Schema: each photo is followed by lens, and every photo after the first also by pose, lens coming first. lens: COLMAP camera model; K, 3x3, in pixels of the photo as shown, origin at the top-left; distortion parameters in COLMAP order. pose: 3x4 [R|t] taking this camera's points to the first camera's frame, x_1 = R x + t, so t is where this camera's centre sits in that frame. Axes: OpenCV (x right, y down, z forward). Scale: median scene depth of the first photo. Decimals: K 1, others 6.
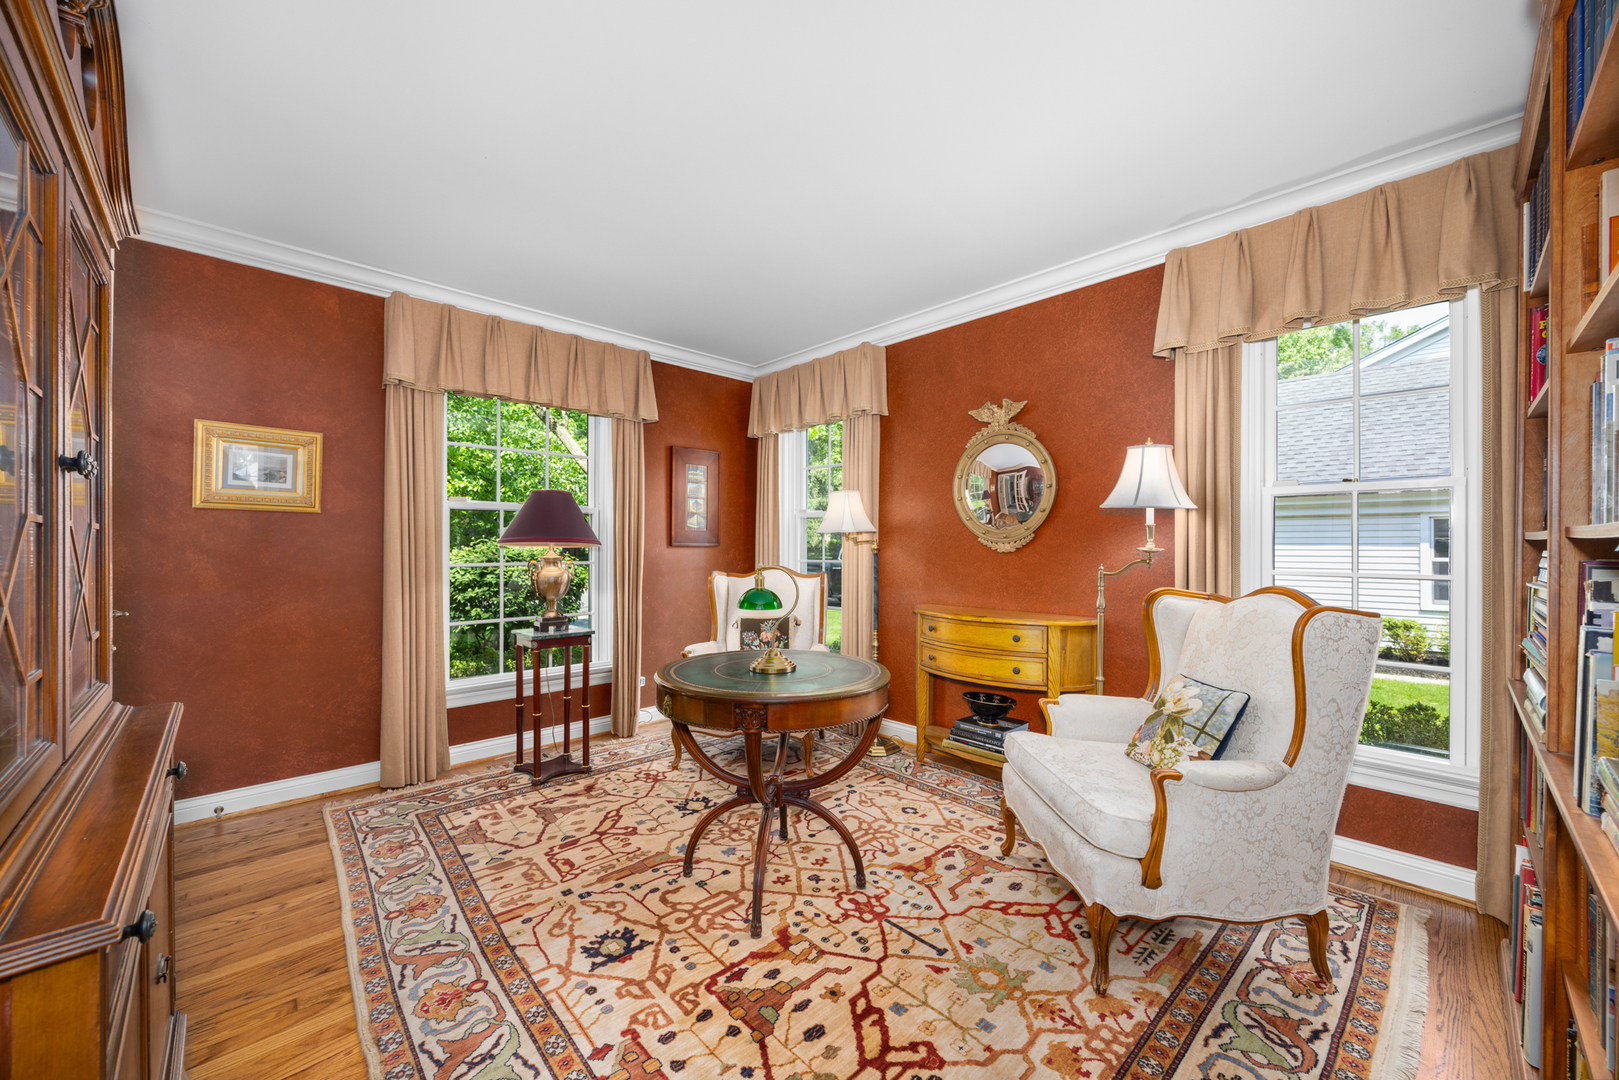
lens RADIAL K [[613.6, 0, 805.7], [0, 613.6, 548.2], [0, 0, 1]] dist [-0.004237, 0.000363]
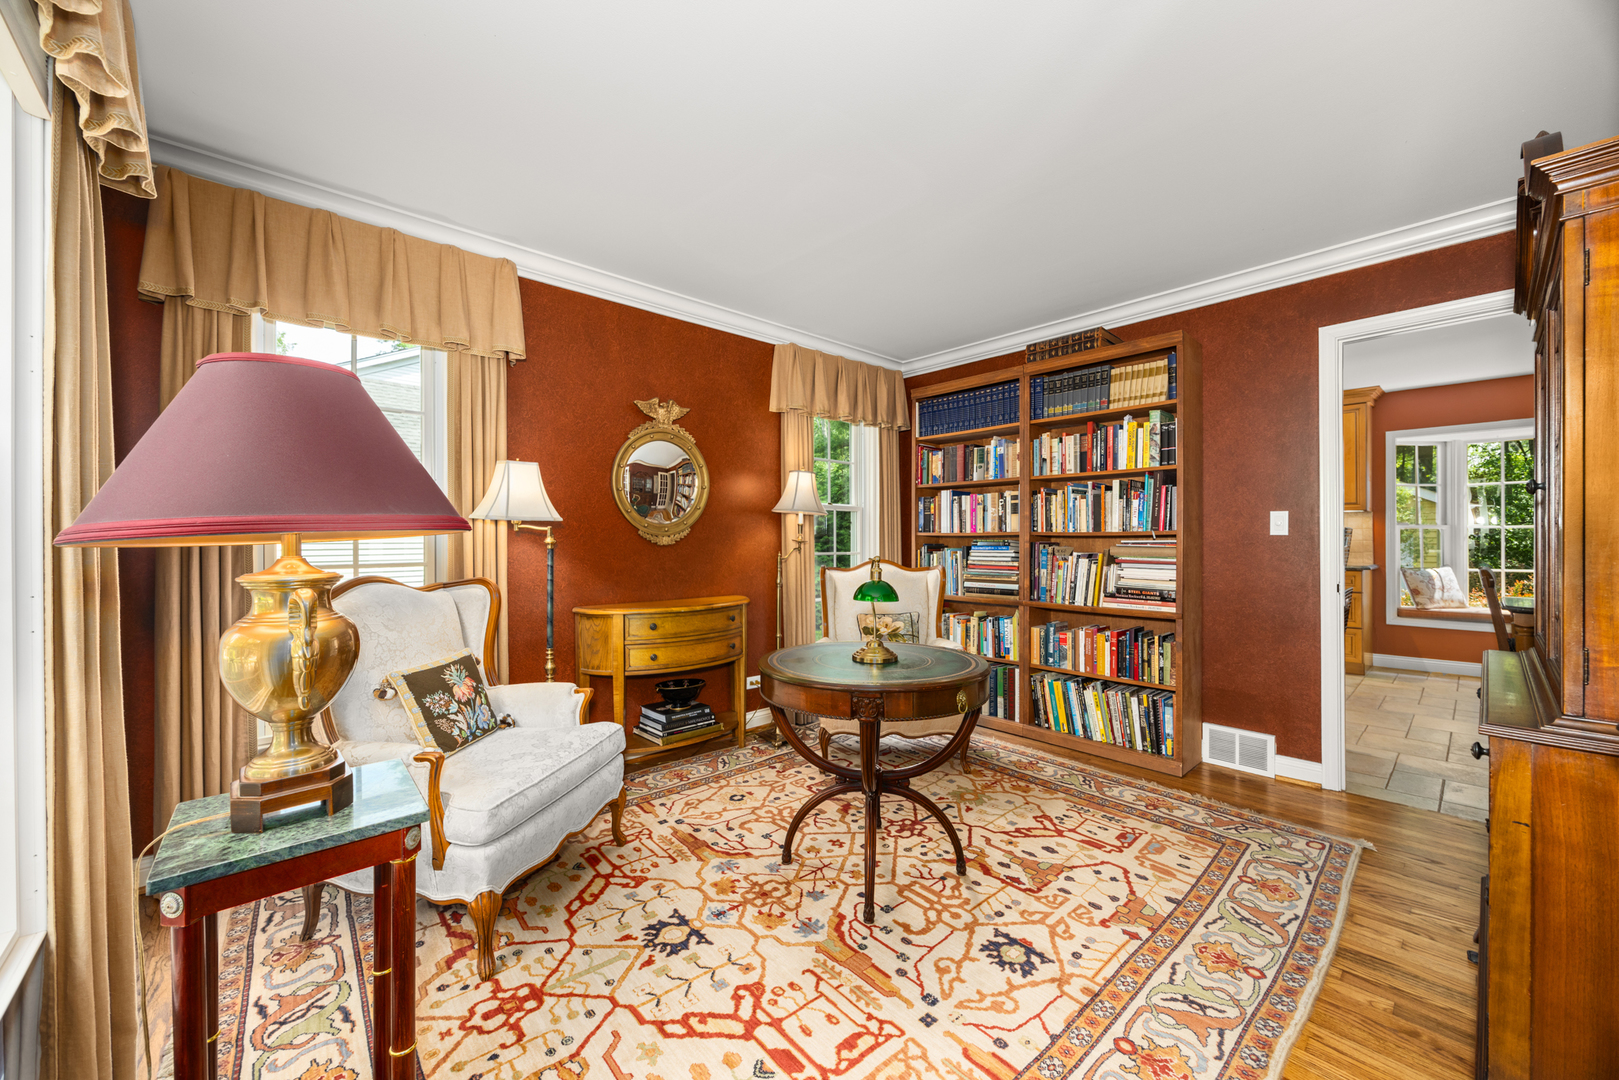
lens RADIAL K [[613.6, 0, 808.1], [0, 613.6, 539.9], [0, 0, 1]] dist [-0.004237, 0.000363]
pose [[0.023794, -0.001699, 0.999715, -1.088534], [0.007144, 0.999973, 0.001530, -0.002460], [-0.999691, 0.007106, 0.023805, 1.098951]]
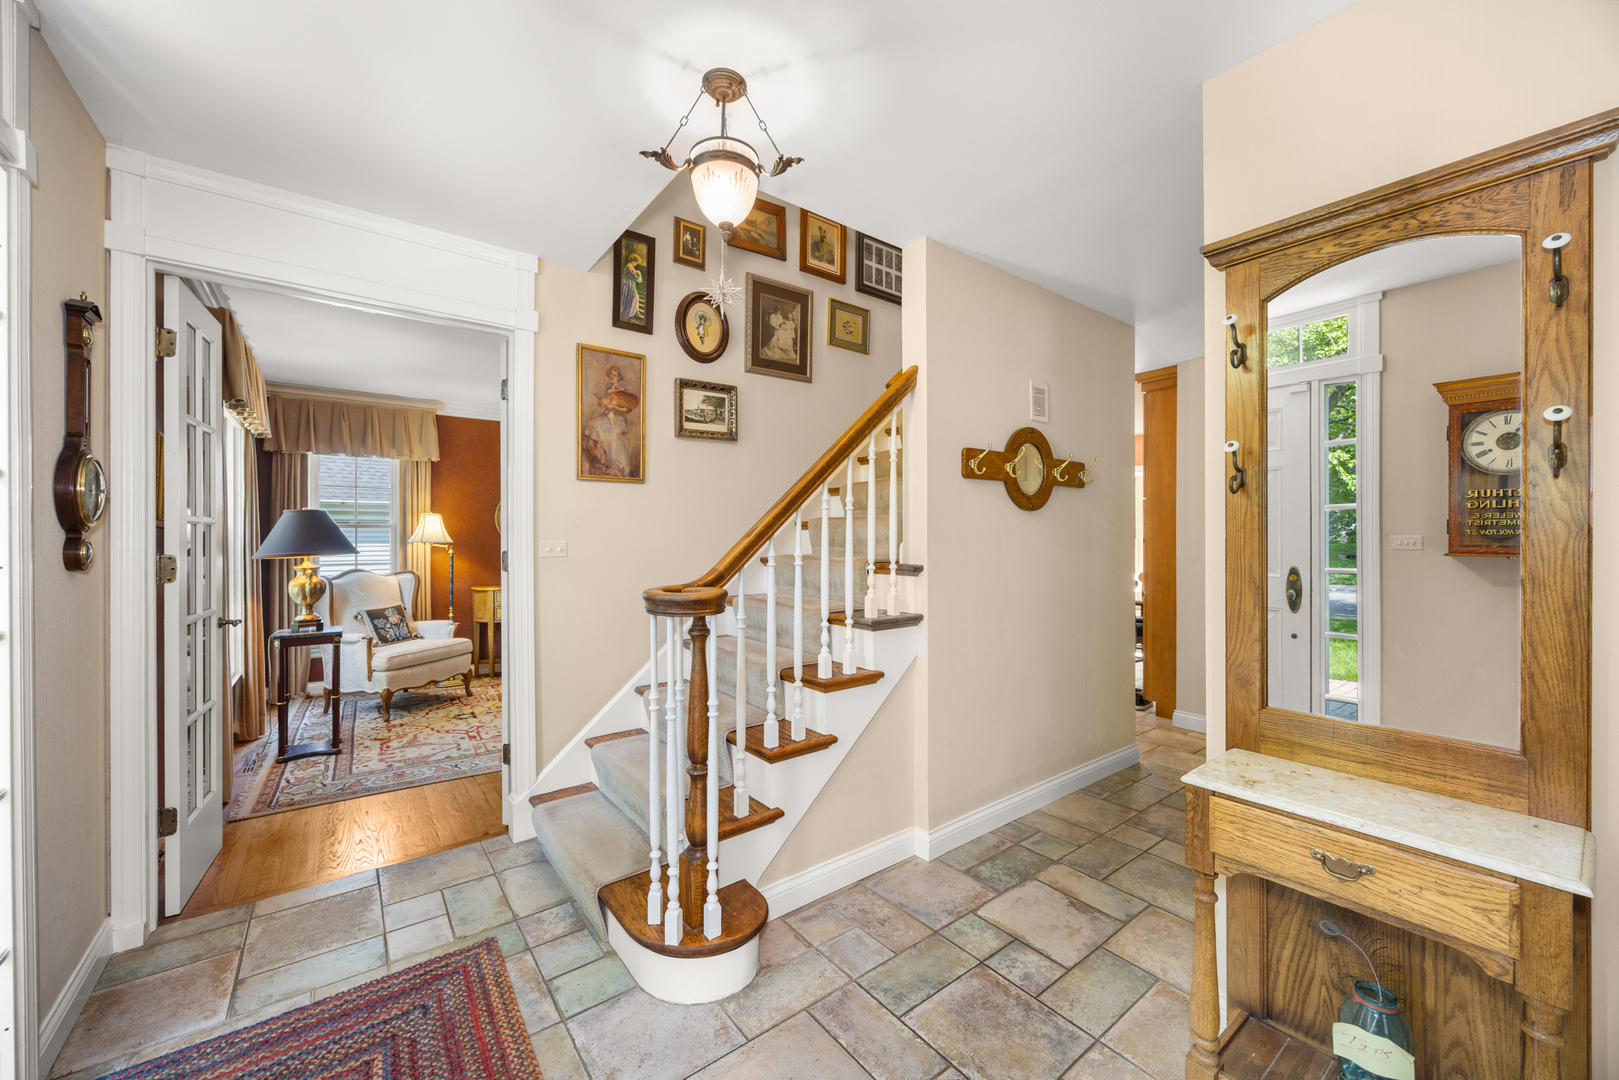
lens RADIAL K [[613.6, 0, 797.0], [0, 613.6, 541.5], [0, 0, 1]] dist [-0.004237, 0.000363]
pose [[0.120602, -0.005005, 0.992688, -2.173088], [0.007884, 0.999961, 0.004084, -0.044996], [-0.992670, 0.007334, 0.120637, -0.071069]]
